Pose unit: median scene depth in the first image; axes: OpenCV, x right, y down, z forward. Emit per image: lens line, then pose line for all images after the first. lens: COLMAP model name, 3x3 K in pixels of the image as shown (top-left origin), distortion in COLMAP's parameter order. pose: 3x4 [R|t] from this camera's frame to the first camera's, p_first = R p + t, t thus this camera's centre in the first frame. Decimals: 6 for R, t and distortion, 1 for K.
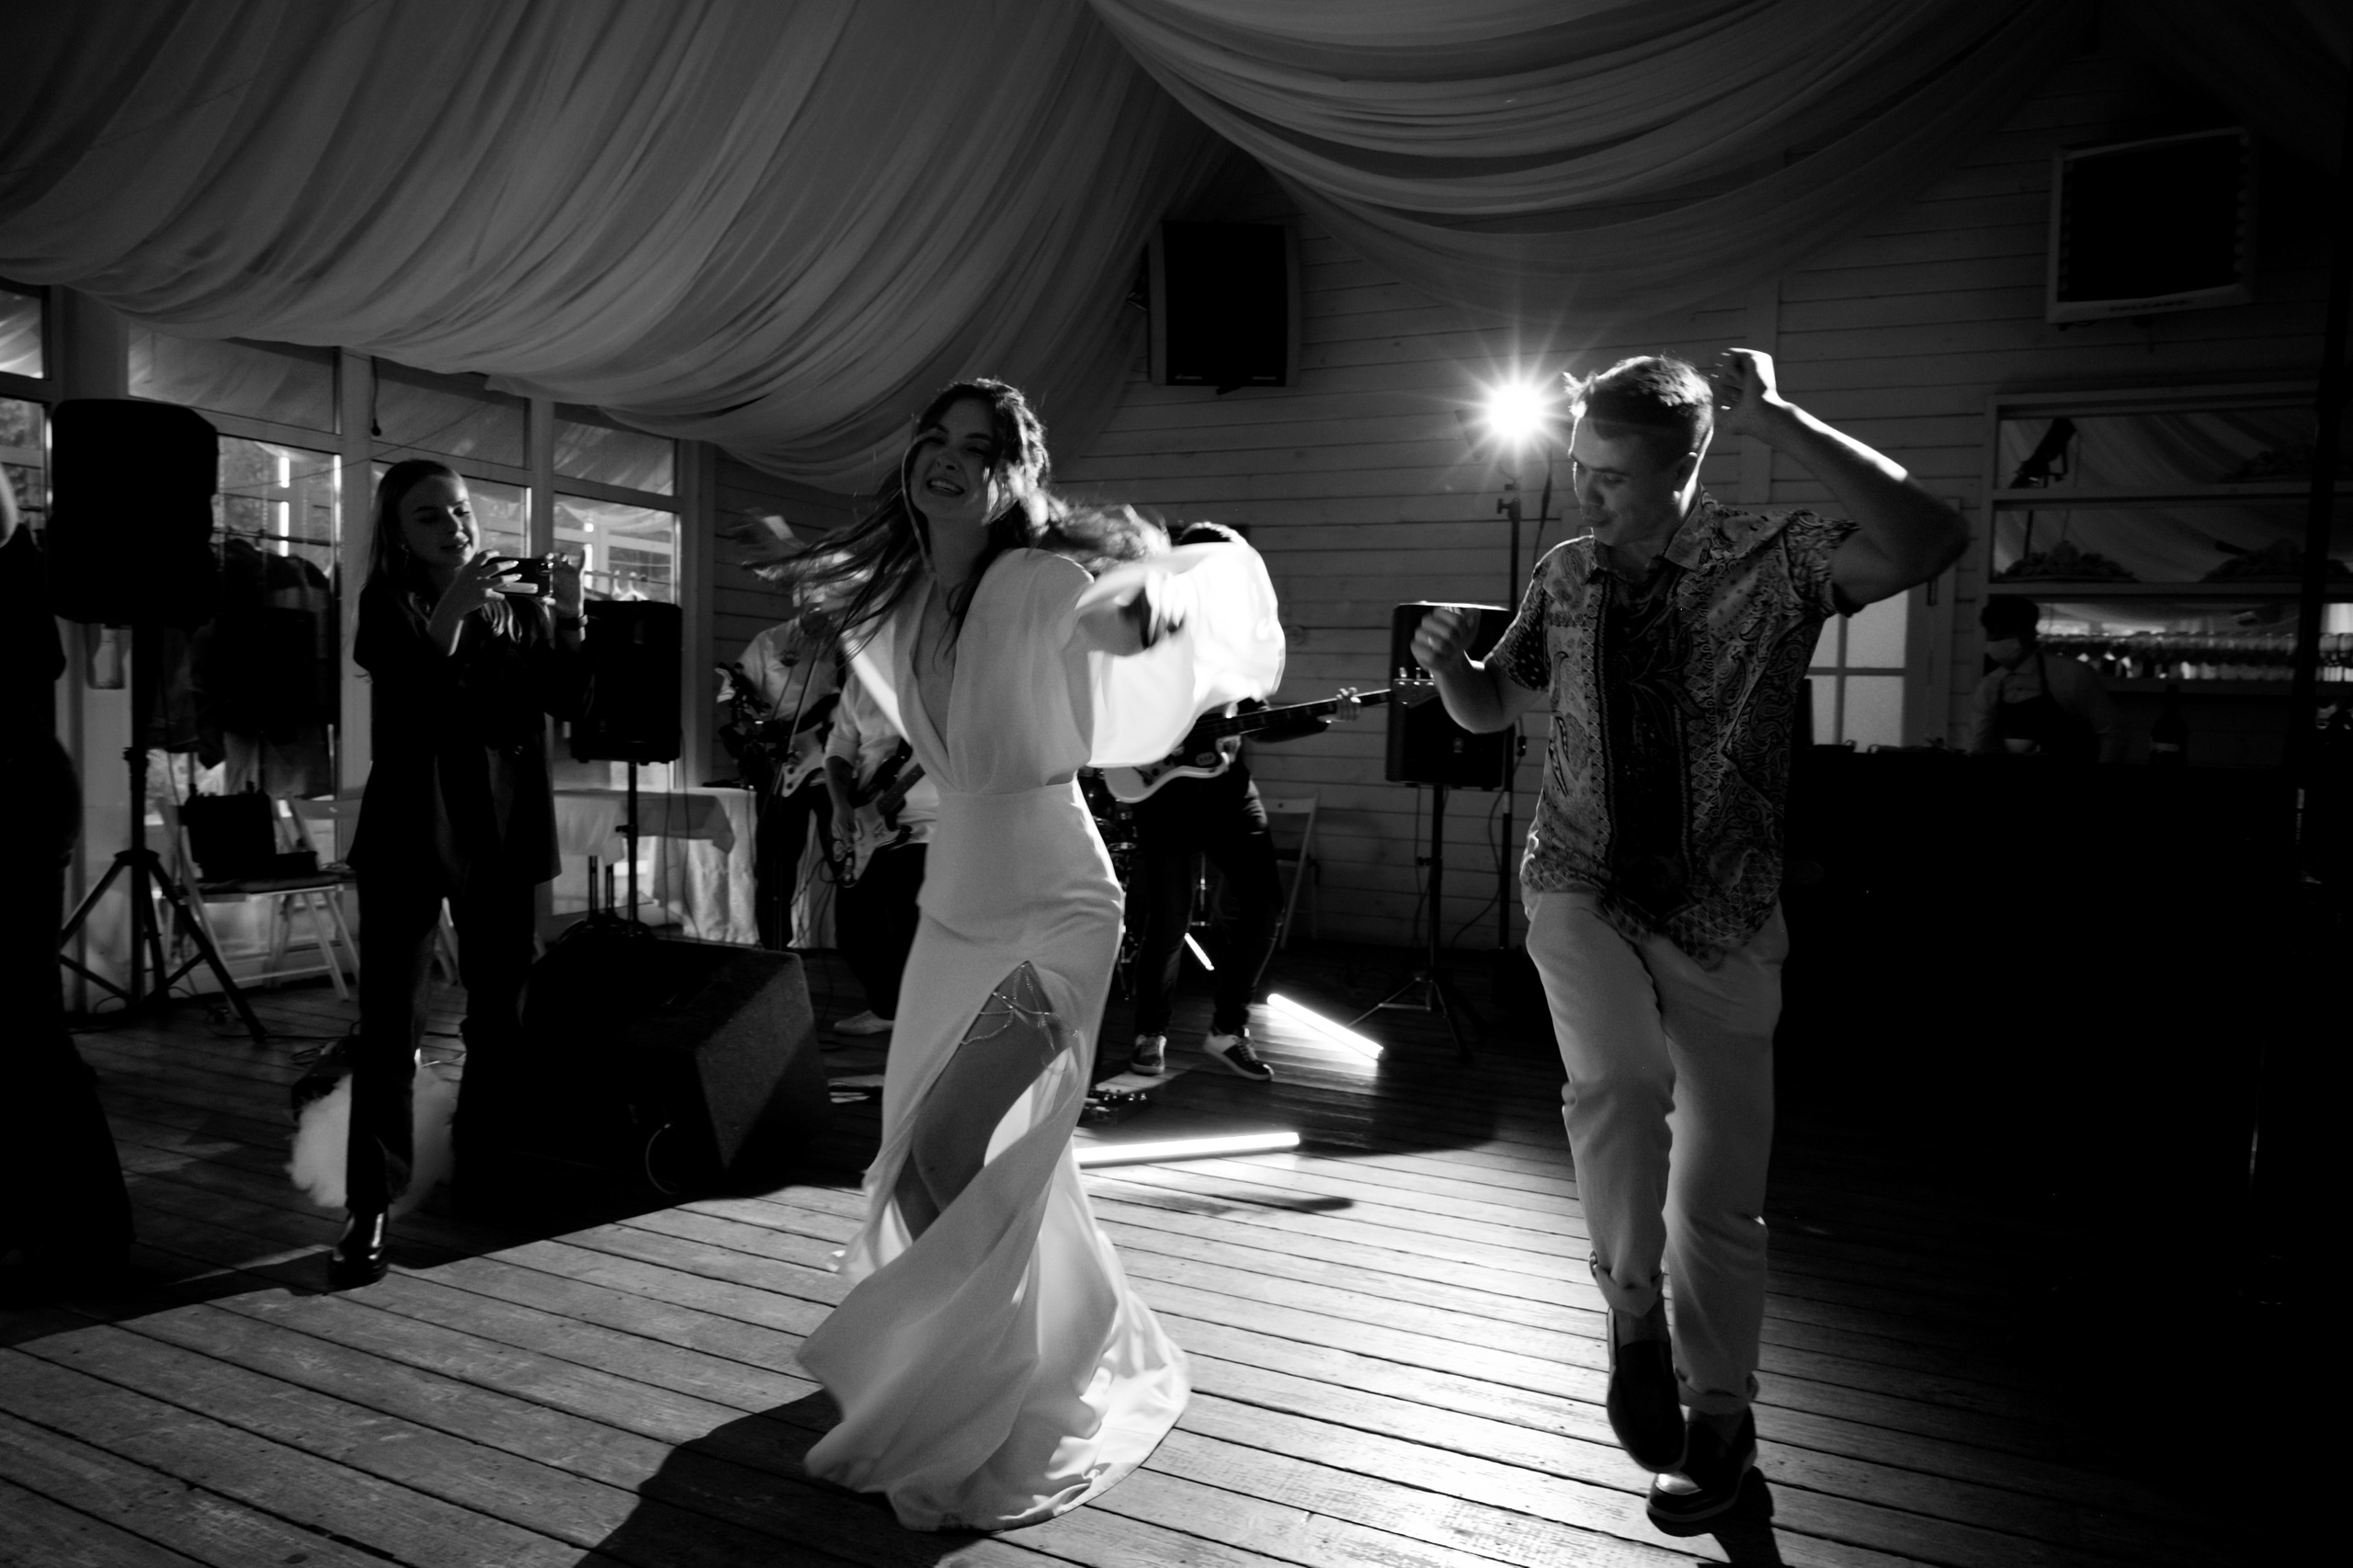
lens RADIAL K [[1565.3, 0, 1161.3], [0, 1565.3, 785.2], [0, 0, 1]] dist [-0.006014, -0.004417]
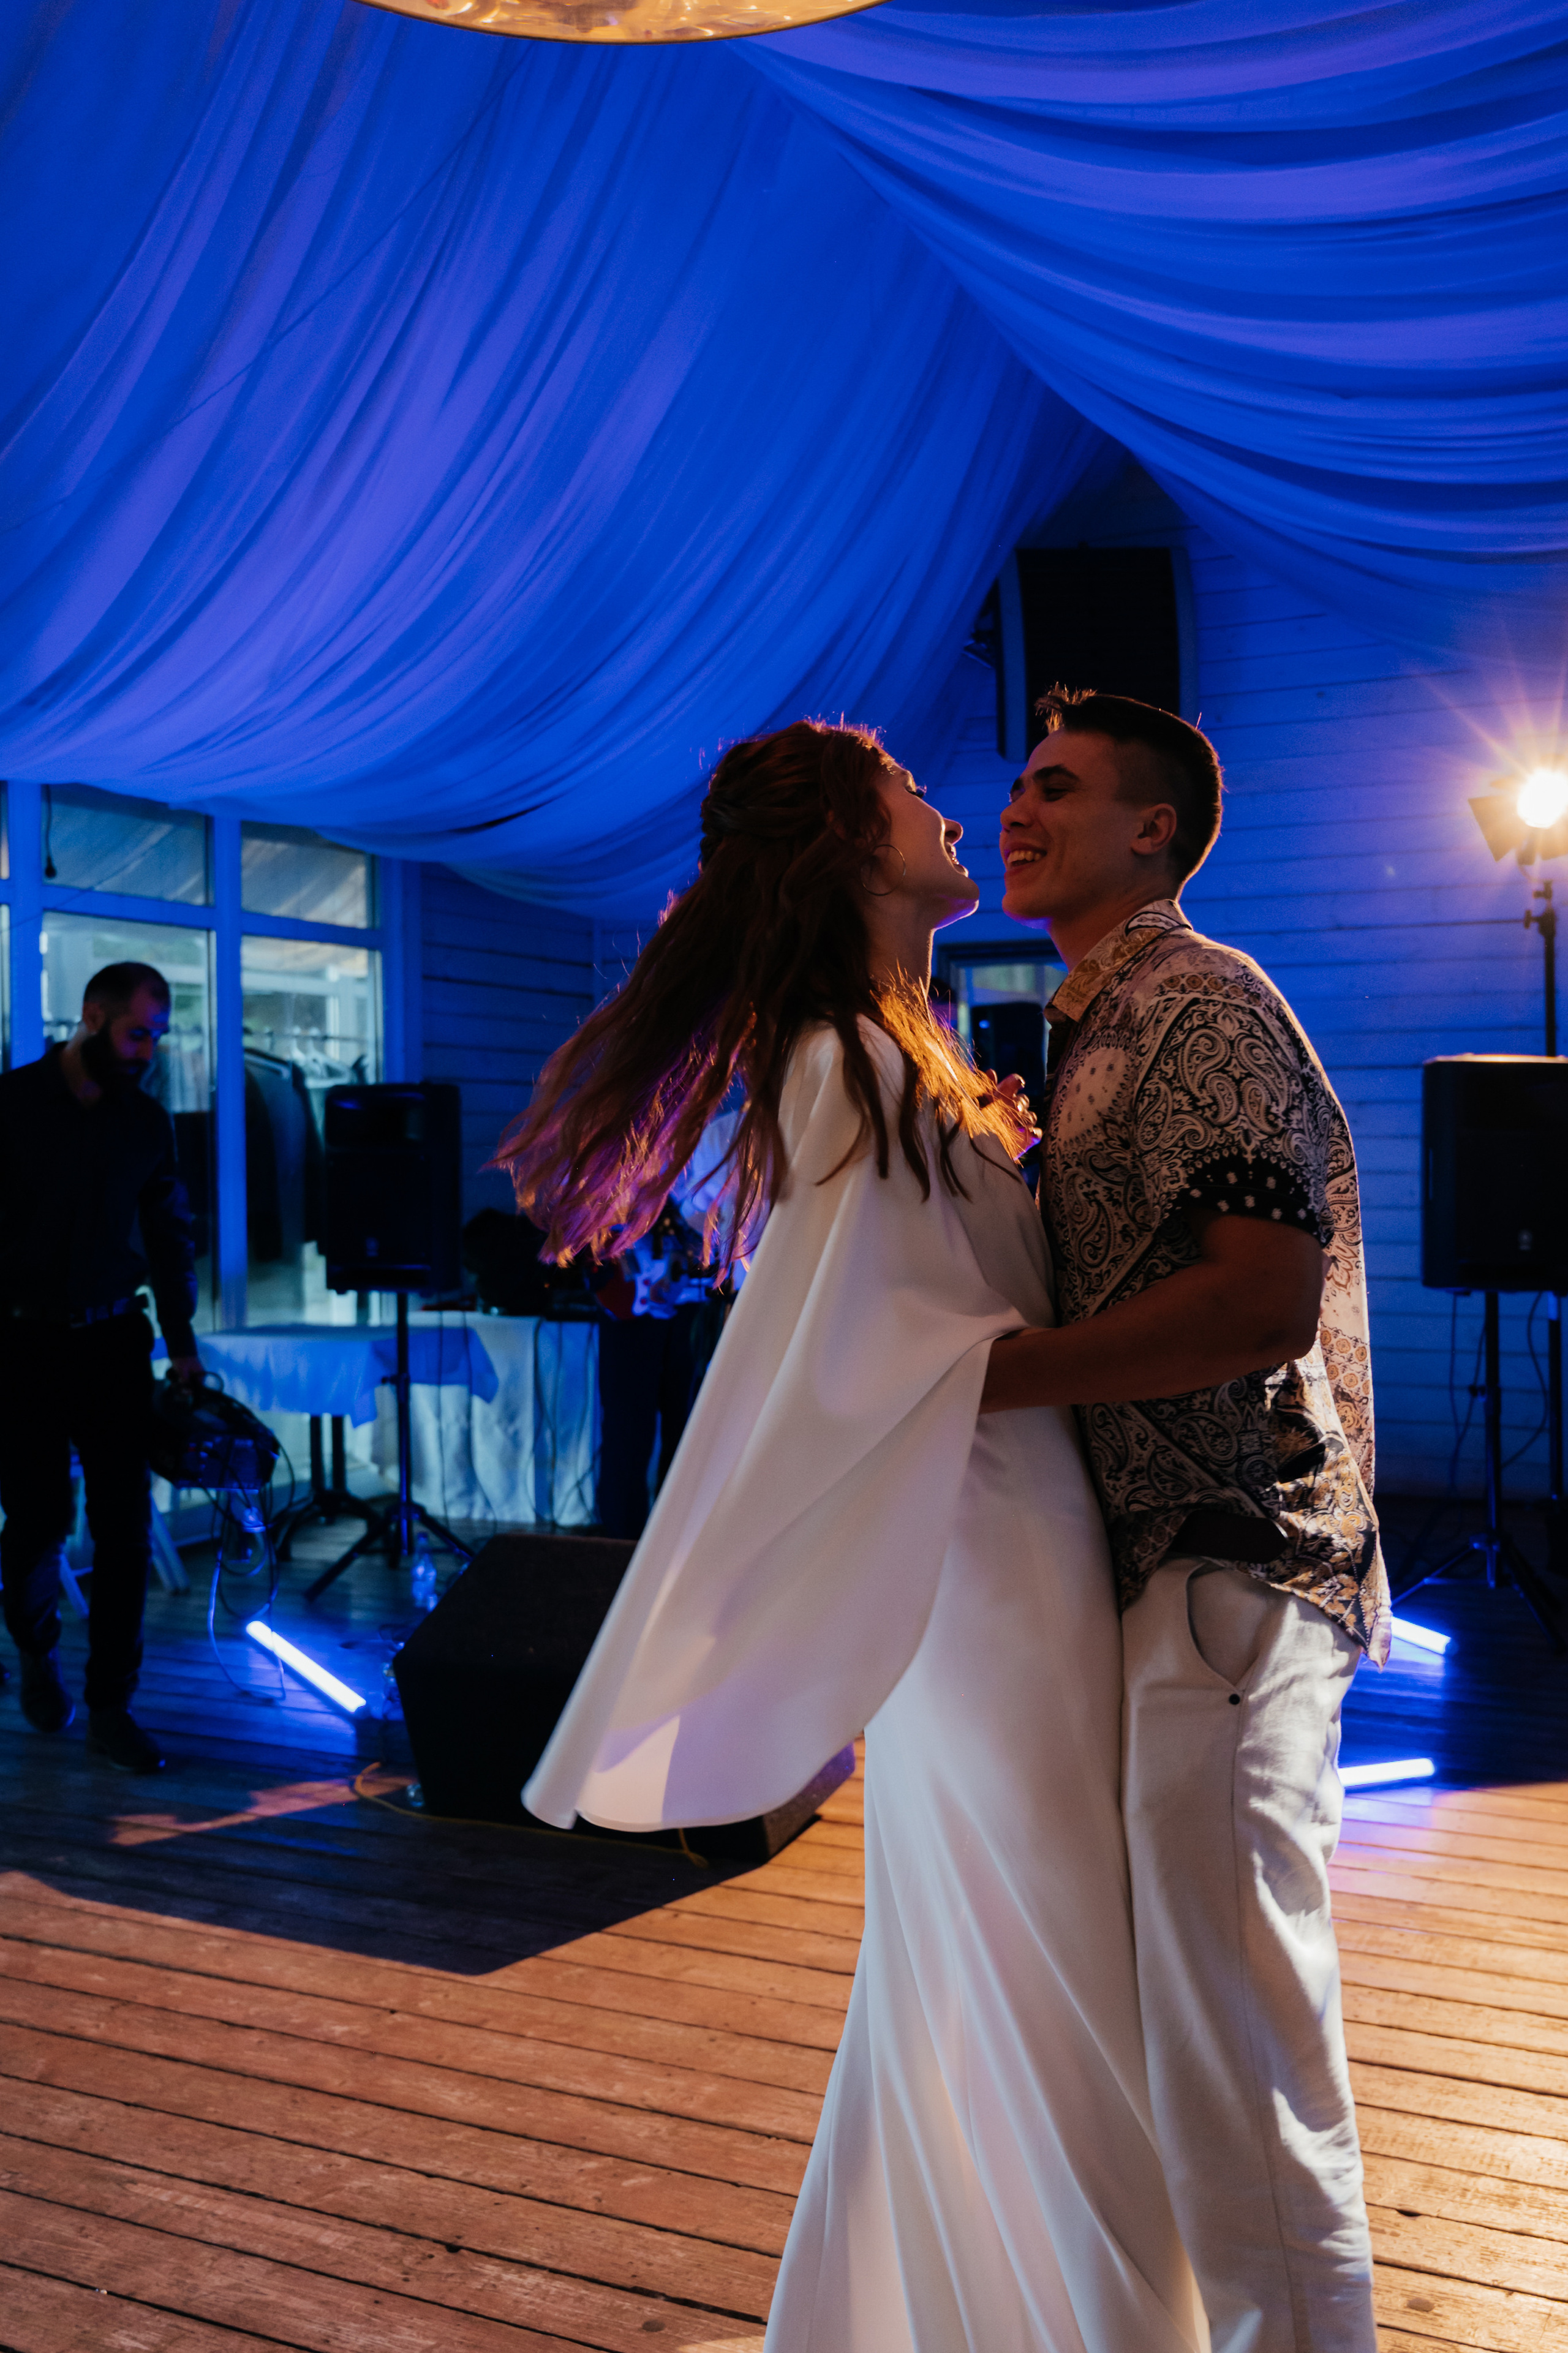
lens RADIAL K [[2193.8, 0, 793.9], [0, 2193.8, 1161.7], [0, 0, 1]] dist [0.001589, 0.000000]
pose [[0.999363, -0.035649, -0.001425, -0.150987], [0.035562, 0.998539, -0.040674, -0.029253], [0.002873, 0.040597, 0.999171, -0.074879]]
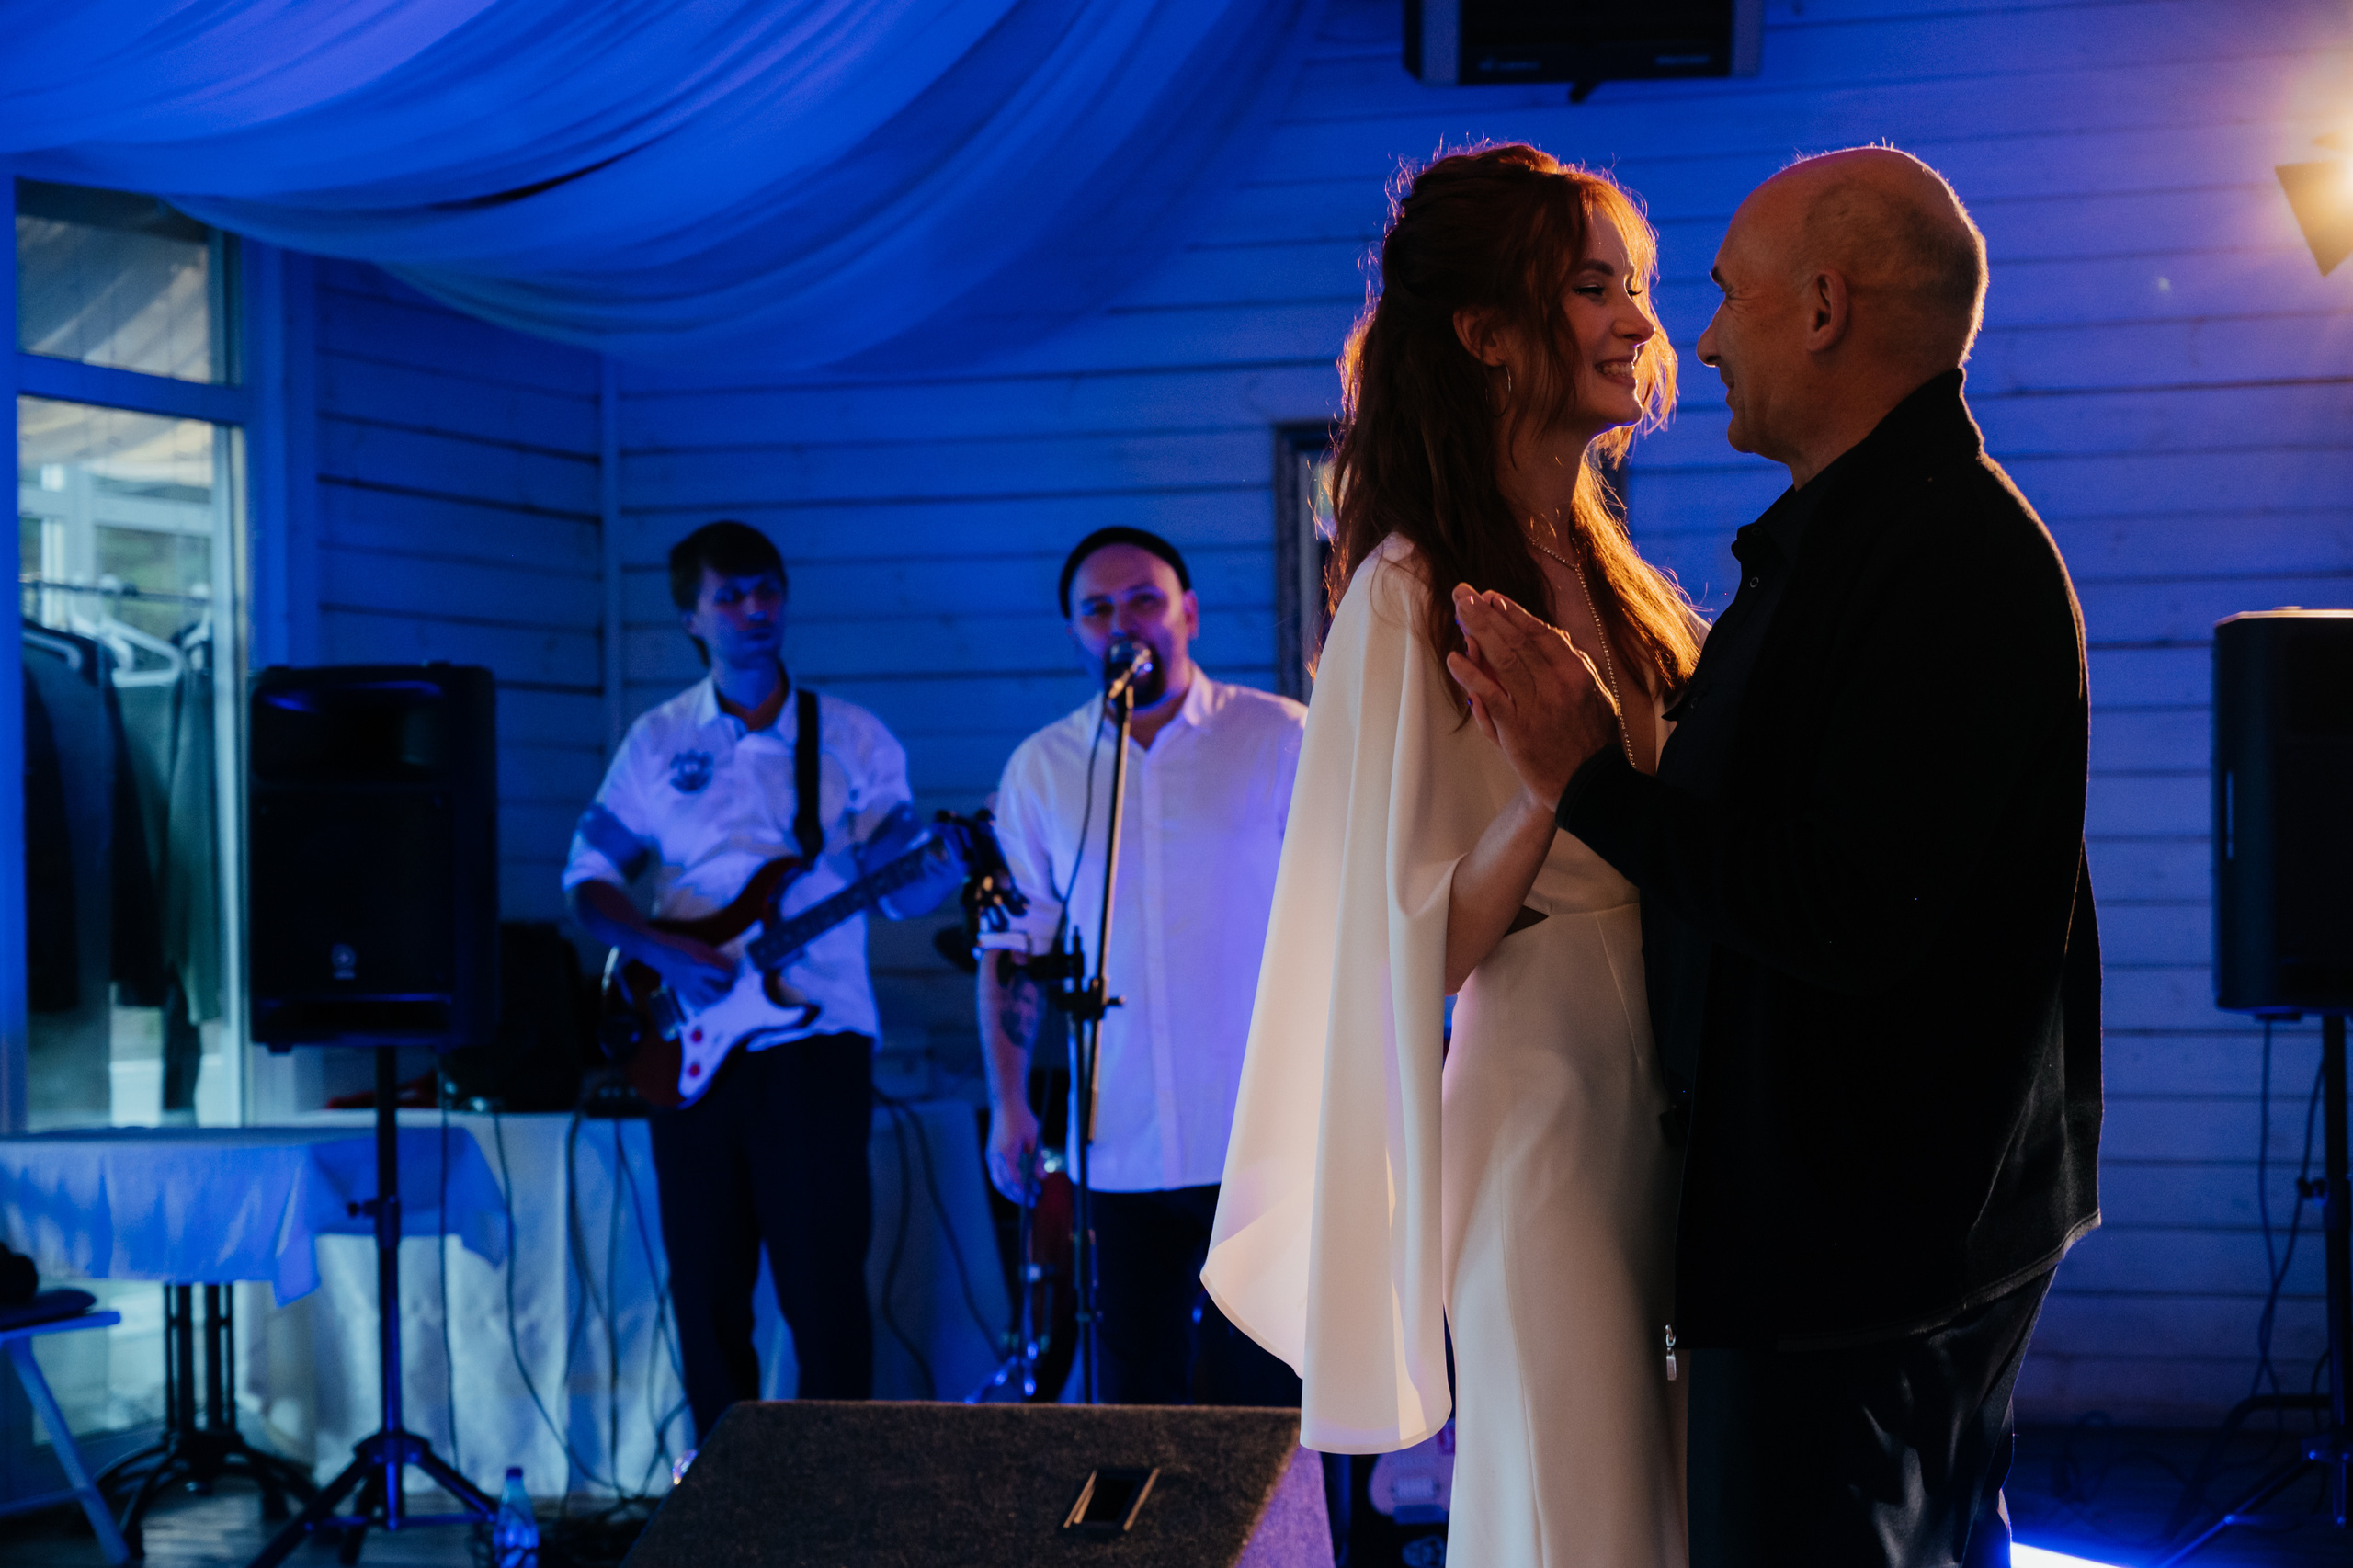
lens RADIAL K [[4707.7, 0, 1168.4], [0, 4707.7, 793.9], [0, 0, 1]] dist [-0.017337, 0.000000]
pose [[0.995065, -0.039702, 0.090936, -0.254918], [0.045164, 0.997247, -0.058817, 0.001228], [-0.088351, 0.062634, 0.994118, -0.286543]]
